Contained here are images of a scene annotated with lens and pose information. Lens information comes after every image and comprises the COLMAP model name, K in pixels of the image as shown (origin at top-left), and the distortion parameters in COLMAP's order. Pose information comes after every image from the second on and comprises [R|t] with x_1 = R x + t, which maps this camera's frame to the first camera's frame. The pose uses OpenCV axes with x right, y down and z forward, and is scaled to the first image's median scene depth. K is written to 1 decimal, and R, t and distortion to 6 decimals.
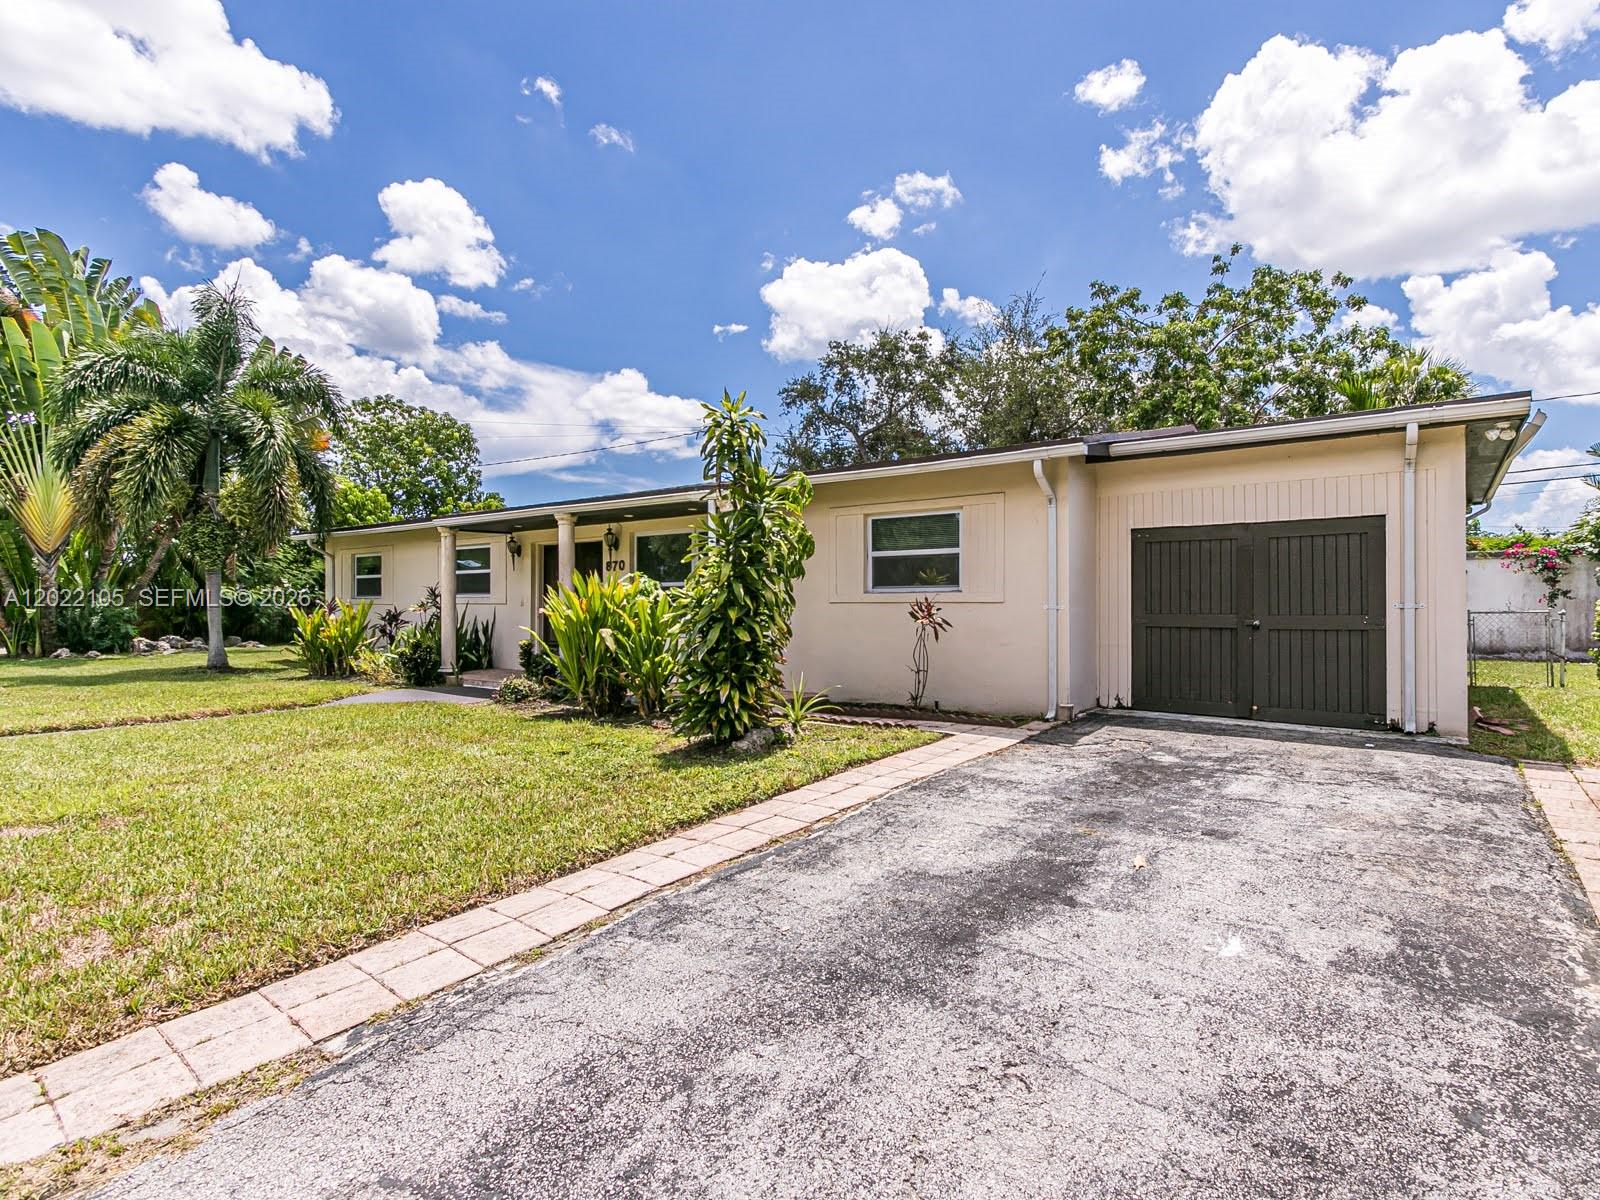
lens RADIAL K [[846.7, 0, 764.5], [0, 846.7, 593.2], [0, 0, 1]] dist [0.001585, 0.001110]
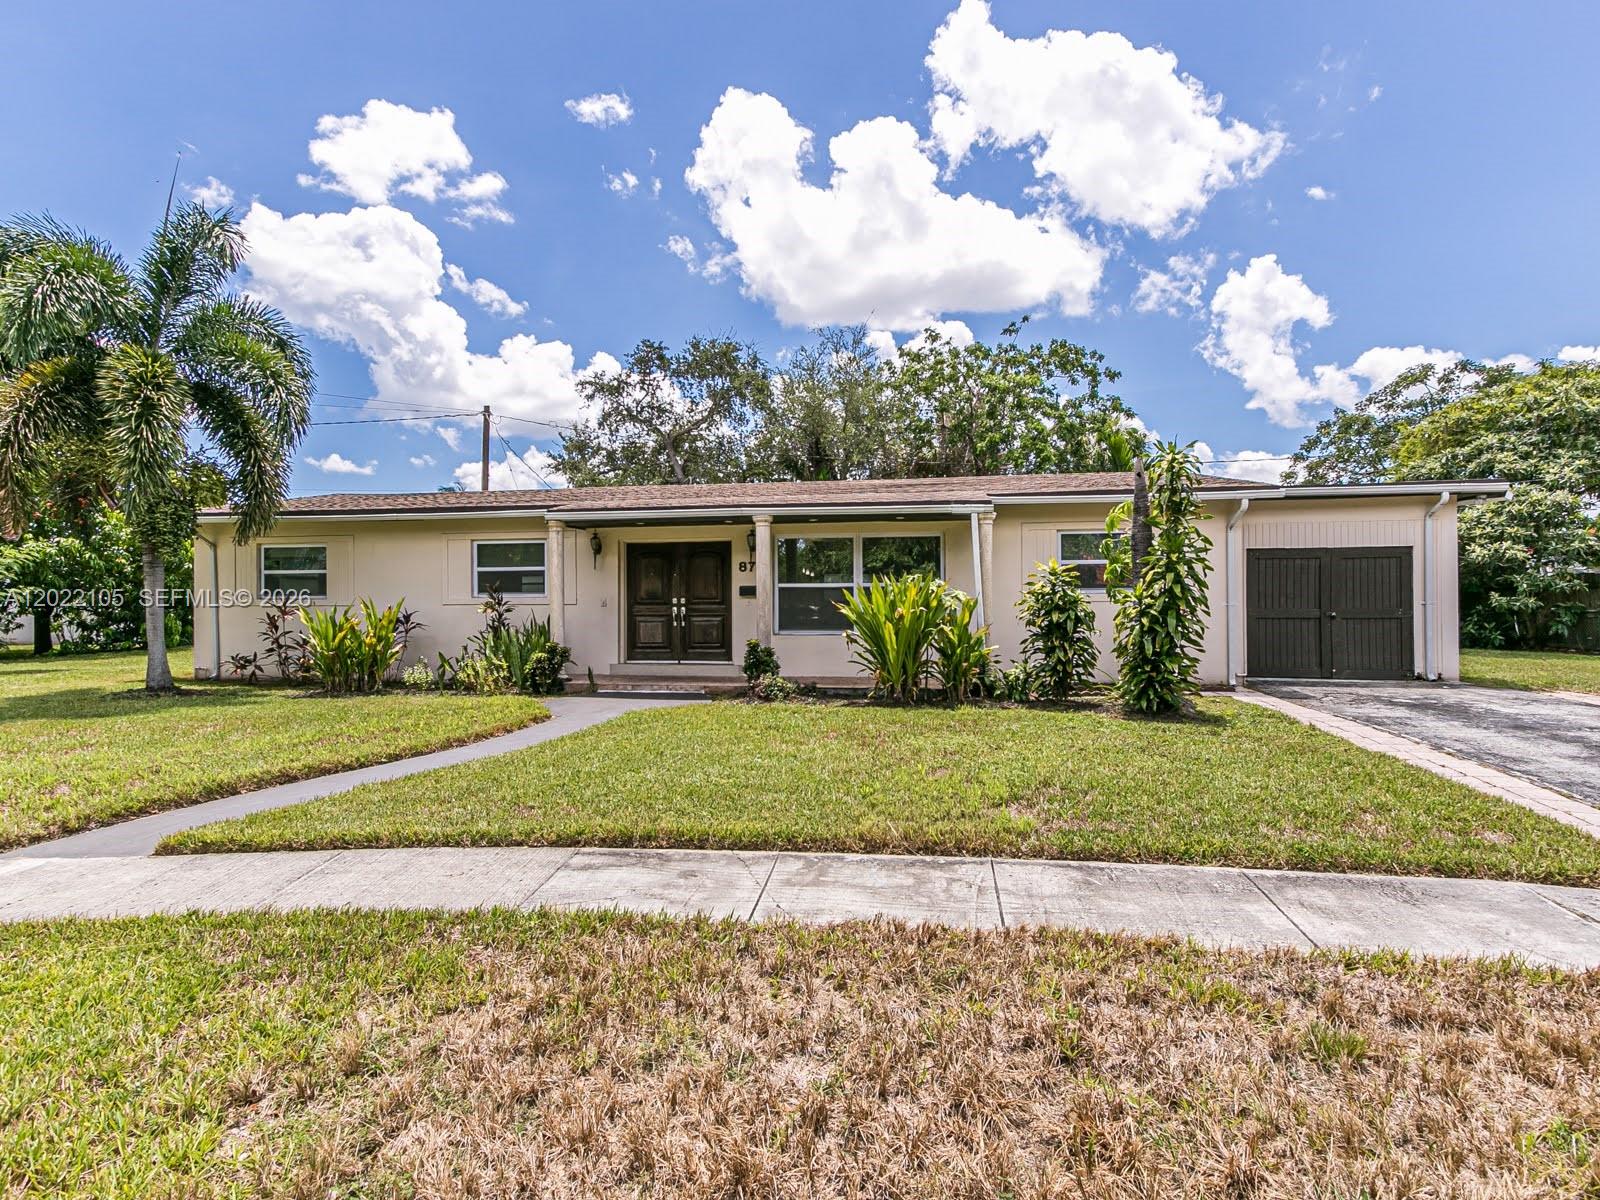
lens RADIAL K [[839.0, 0, 822.0], [0, 839.0, 610.7], [0, 0, 1]] dist [0.001099, -0.000221]
pose [[0.888024, -0.007691, 0.459733, -0.720072], [-0.002553, 0.999762, 0.021656, -0.001273], [-0.459790, -0.020405, 0.887793, 0.071642]]
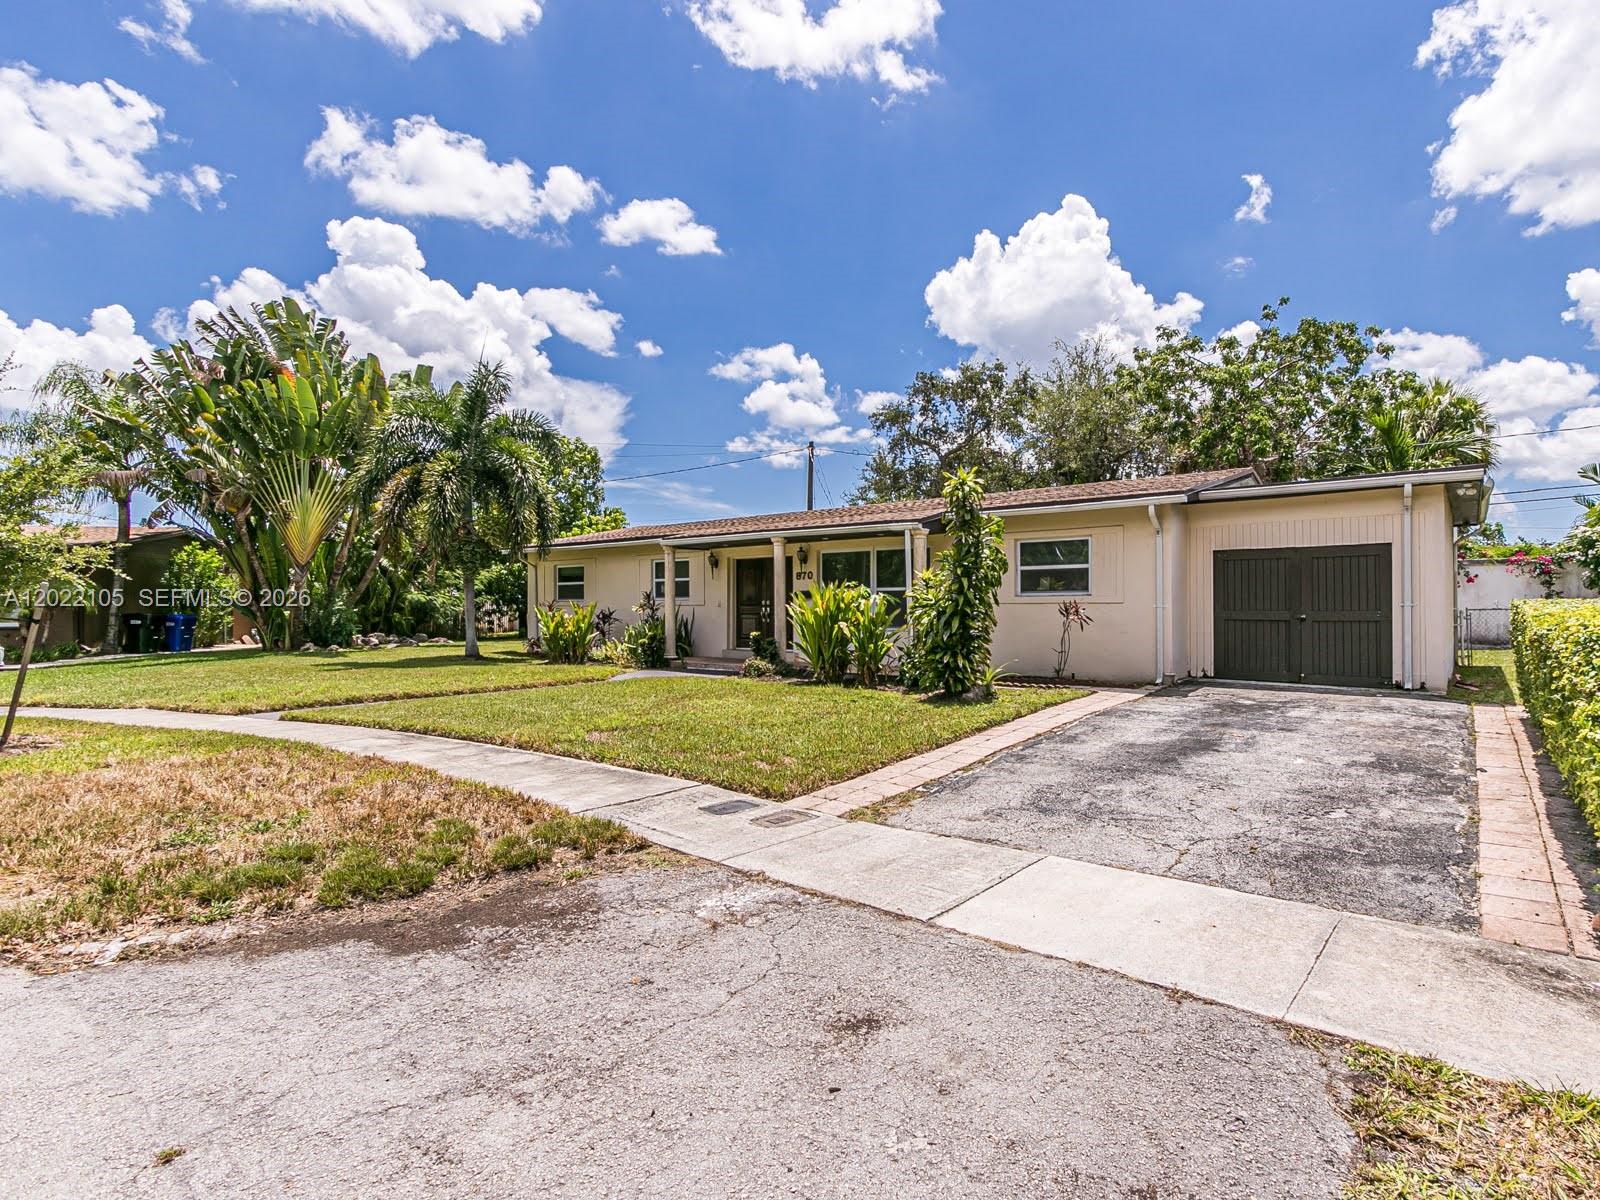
lens RADIAL K [[806.4, 0, 810.6], [0, 806.4, 600.7], [0, 0, 1]] dist [0.004791, -0.000355]
pose [[0.999887, -0.003179, -0.014663, -0.187907], [0.003286, 0.999968, 0.007317, -0.003674], [0.014639, -0.007365, 0.999866, -0.305467]]
